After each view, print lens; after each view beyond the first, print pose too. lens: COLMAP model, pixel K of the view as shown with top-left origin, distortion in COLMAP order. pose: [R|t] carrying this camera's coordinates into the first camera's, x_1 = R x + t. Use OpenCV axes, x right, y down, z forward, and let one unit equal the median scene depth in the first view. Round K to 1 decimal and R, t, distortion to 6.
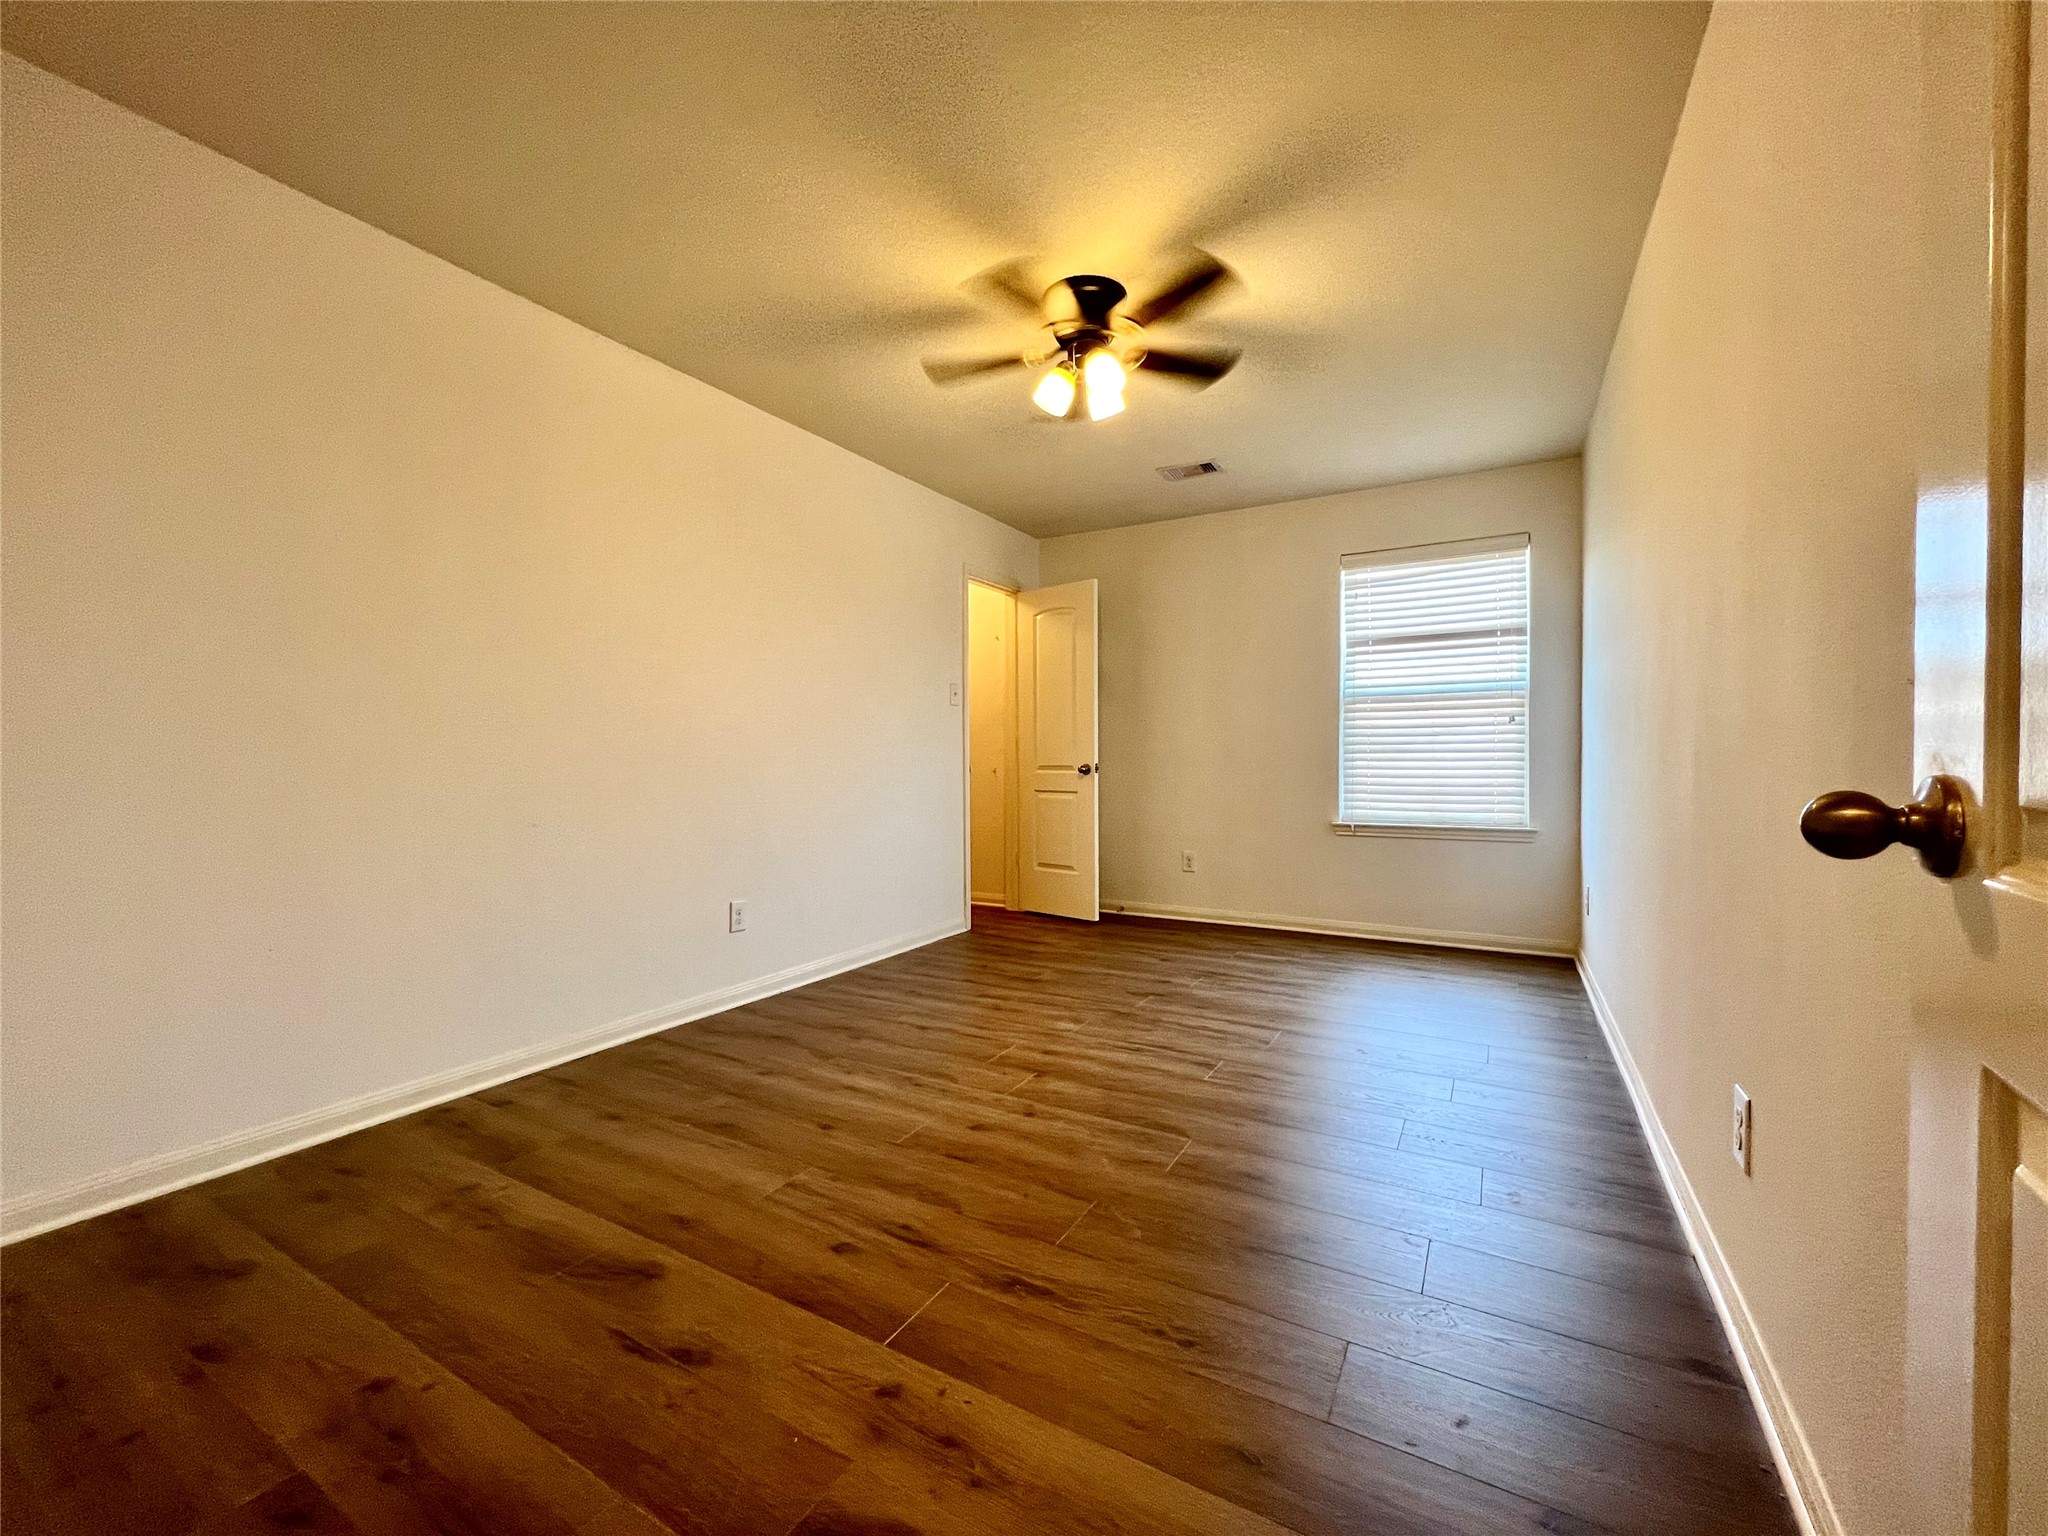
lens RADIAL K [[823.8, 0, 1026.7], [0, 823.8, 769.5], [0, 0, 1]] dist [-0.001008, -0.000028]
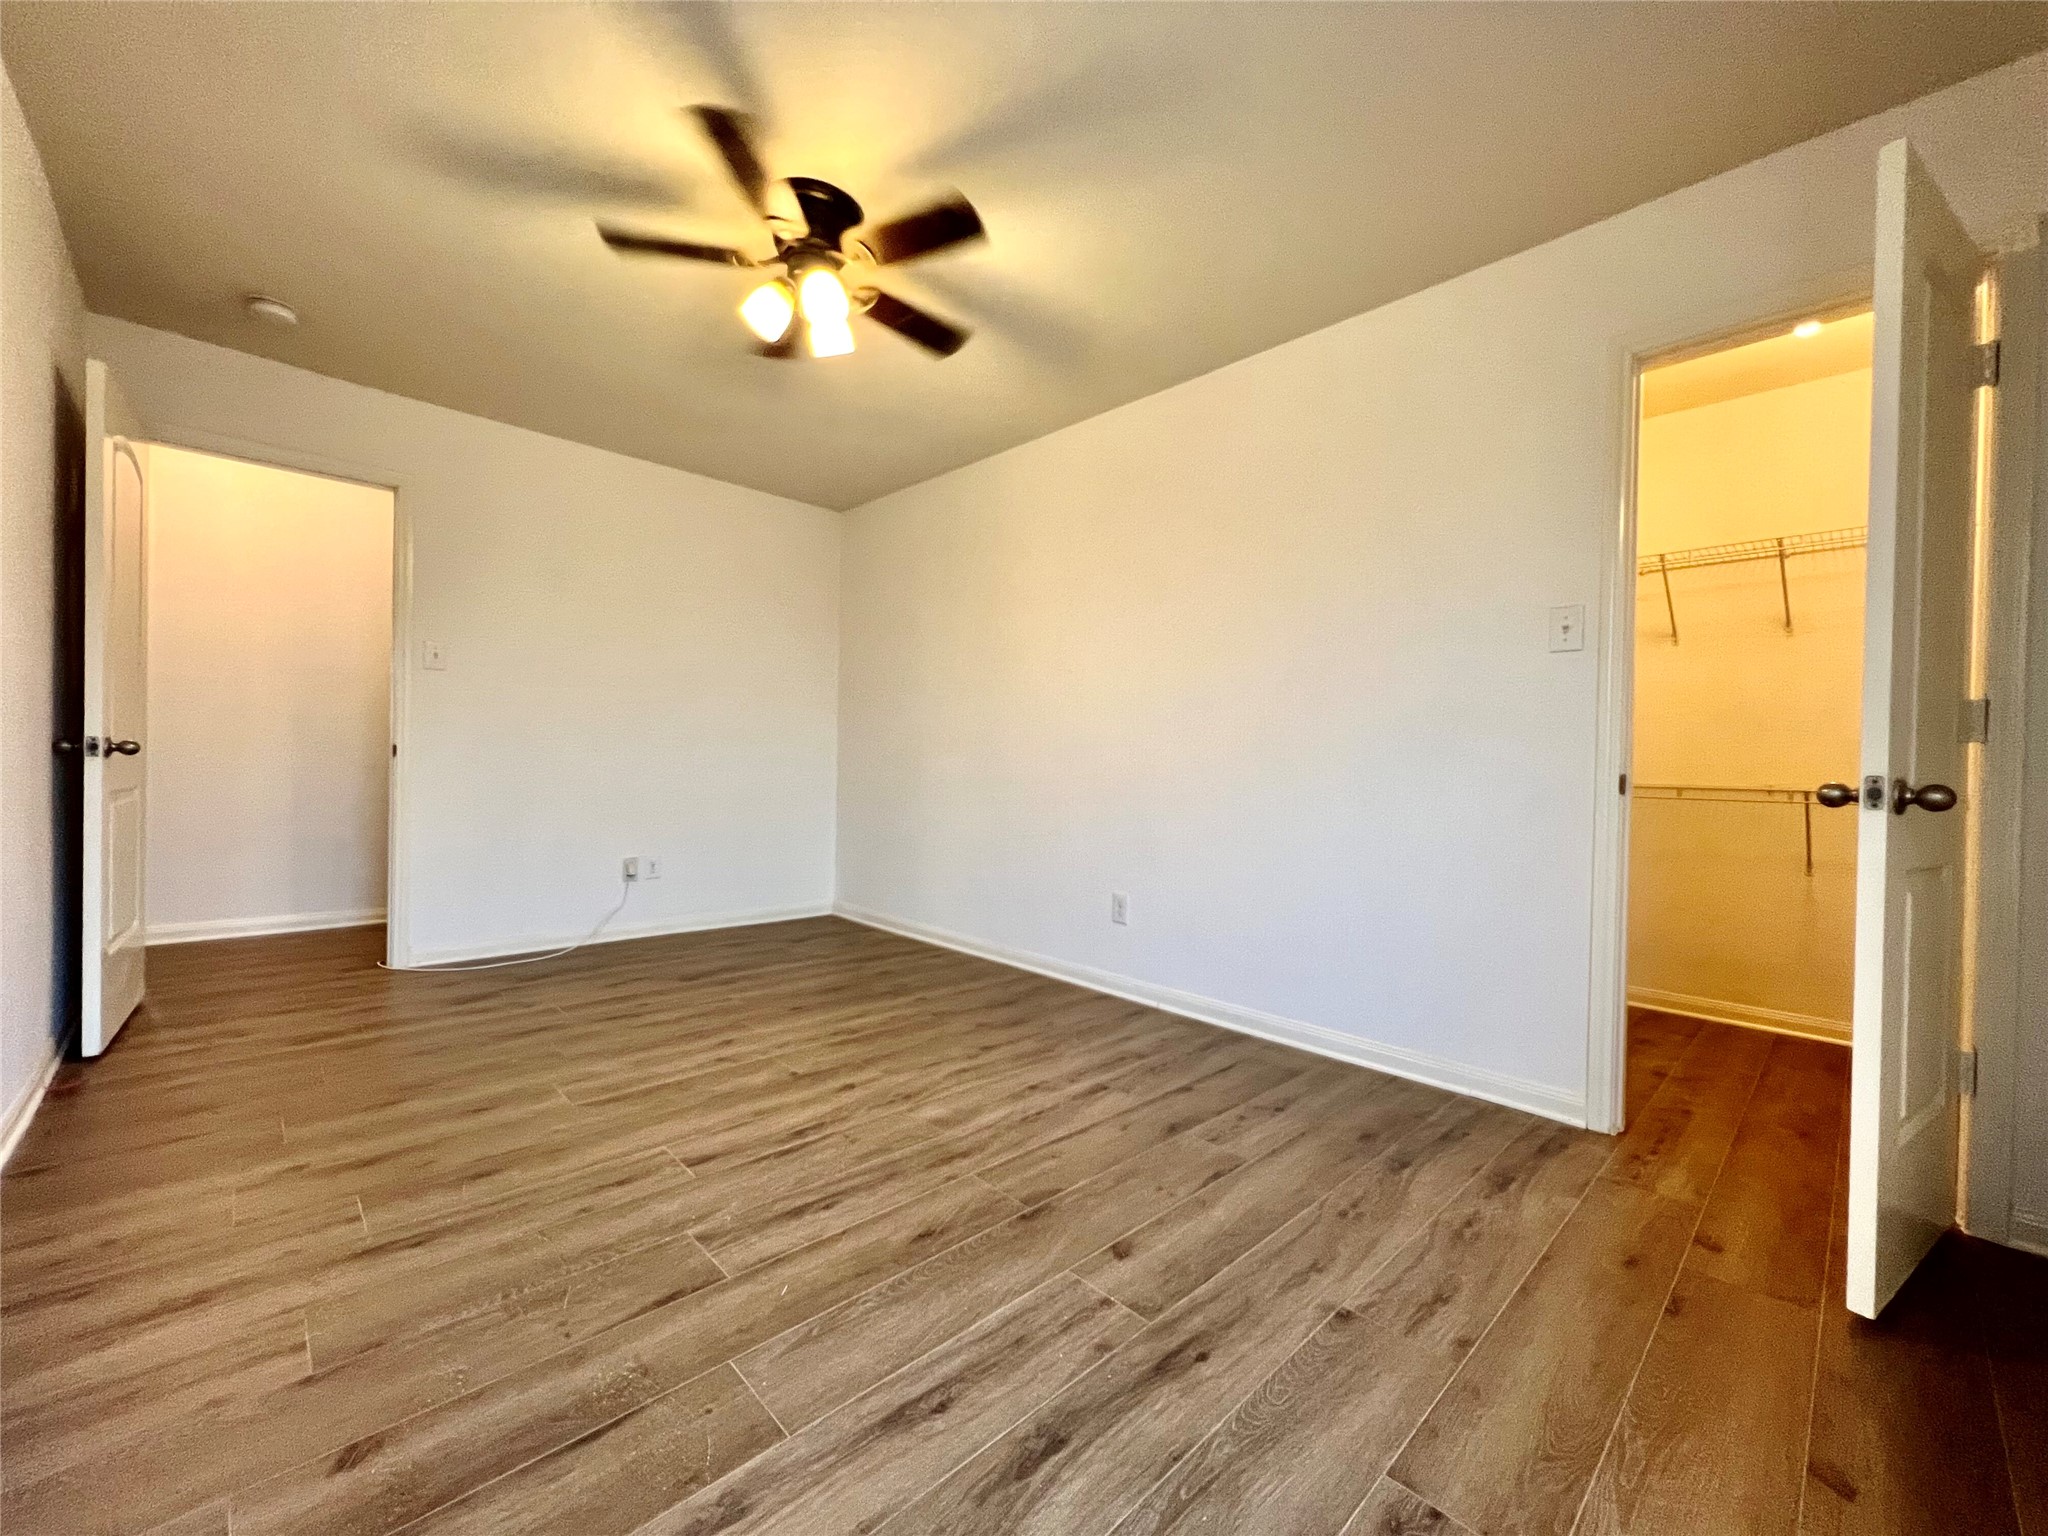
lens RADIAL K [[814.2, 0, 1019.6], [0, 814.2, 768.8], [0, 0, 1]] dist [0.002235, -0.000001]
pose [[-0.280000, 0.006446, -0.959978, 0.763496], [-0.031956, 0.999361, 0.016032, -0.010025], [0.959468, 0.035165, -0.279615, 1.342644]]
